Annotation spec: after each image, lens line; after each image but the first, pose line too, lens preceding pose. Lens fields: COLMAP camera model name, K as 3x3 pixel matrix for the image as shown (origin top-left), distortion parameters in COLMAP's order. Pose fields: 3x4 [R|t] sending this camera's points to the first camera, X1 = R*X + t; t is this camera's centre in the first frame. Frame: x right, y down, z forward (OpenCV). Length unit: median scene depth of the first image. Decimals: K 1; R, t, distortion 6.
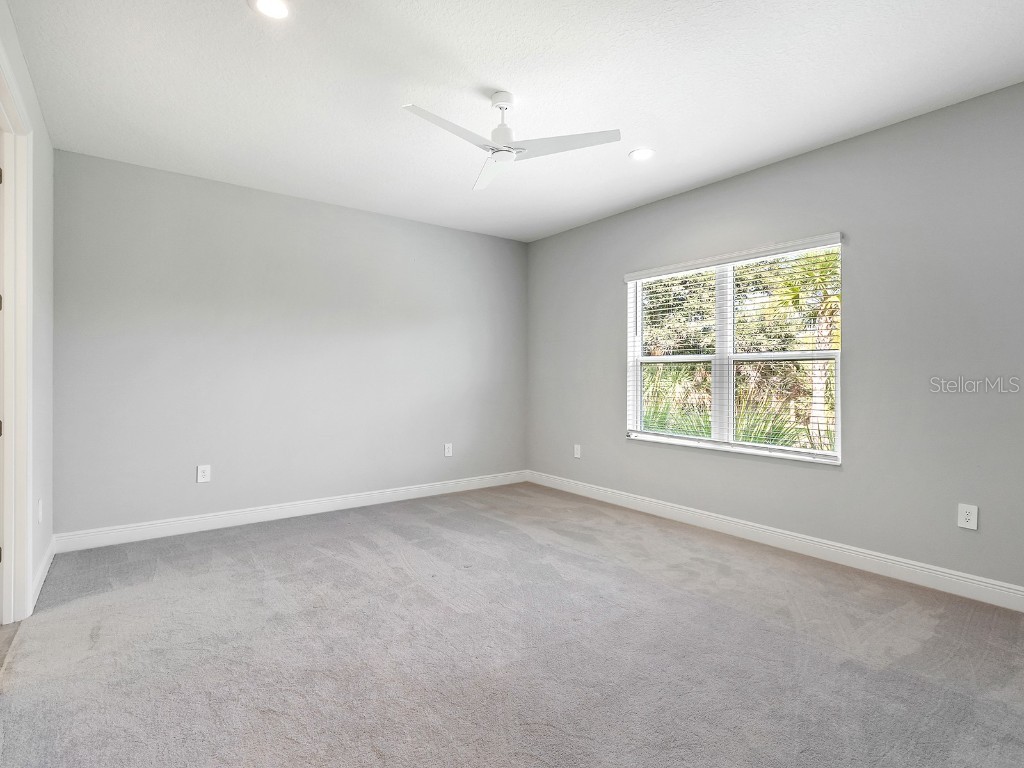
lens RADIAL K [[517.1, 0, 508.8], [0, 517.1, 376.8], [0, 0, 1]] dist [0.003632, -0.001073]
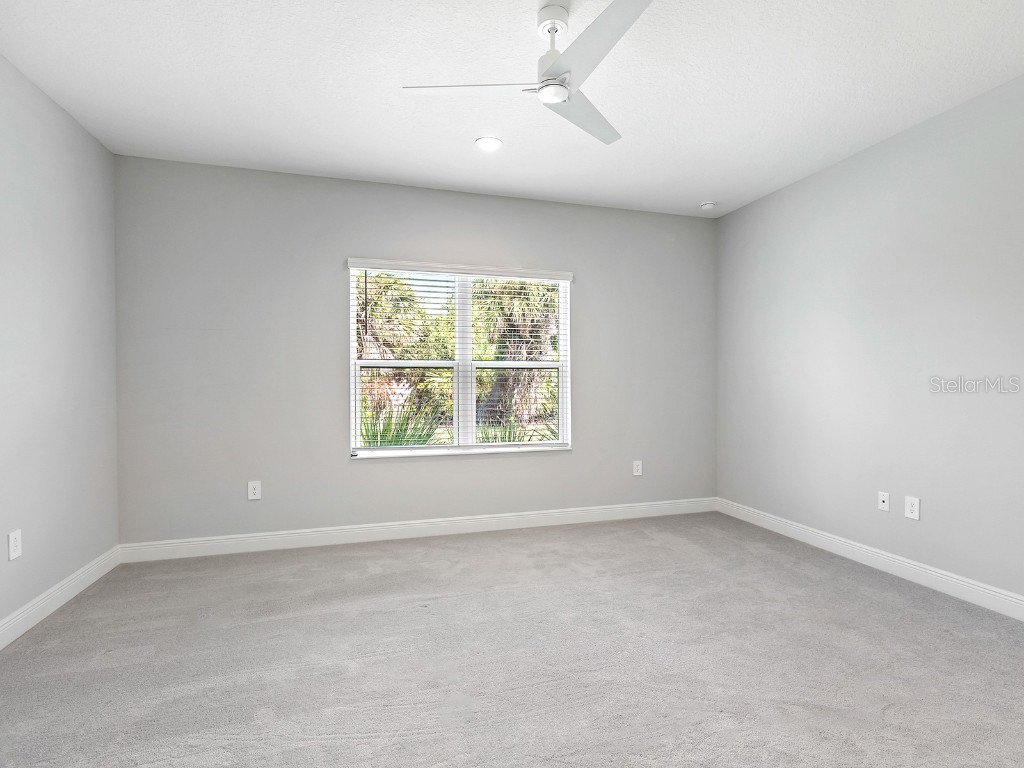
lens RADIAL K [[517.1, 0, 514.8], [0, 517.1, 388.7], [0, 0, 1]] dist [0.003632, -0.001073]
pose [[0.333163, -0.012898, 0.942781, -0.521715], [0.004299, 0.999917, 0.012161, -0.000870], [-0.942860, 0.000002, 0.333190, 0.553818]]
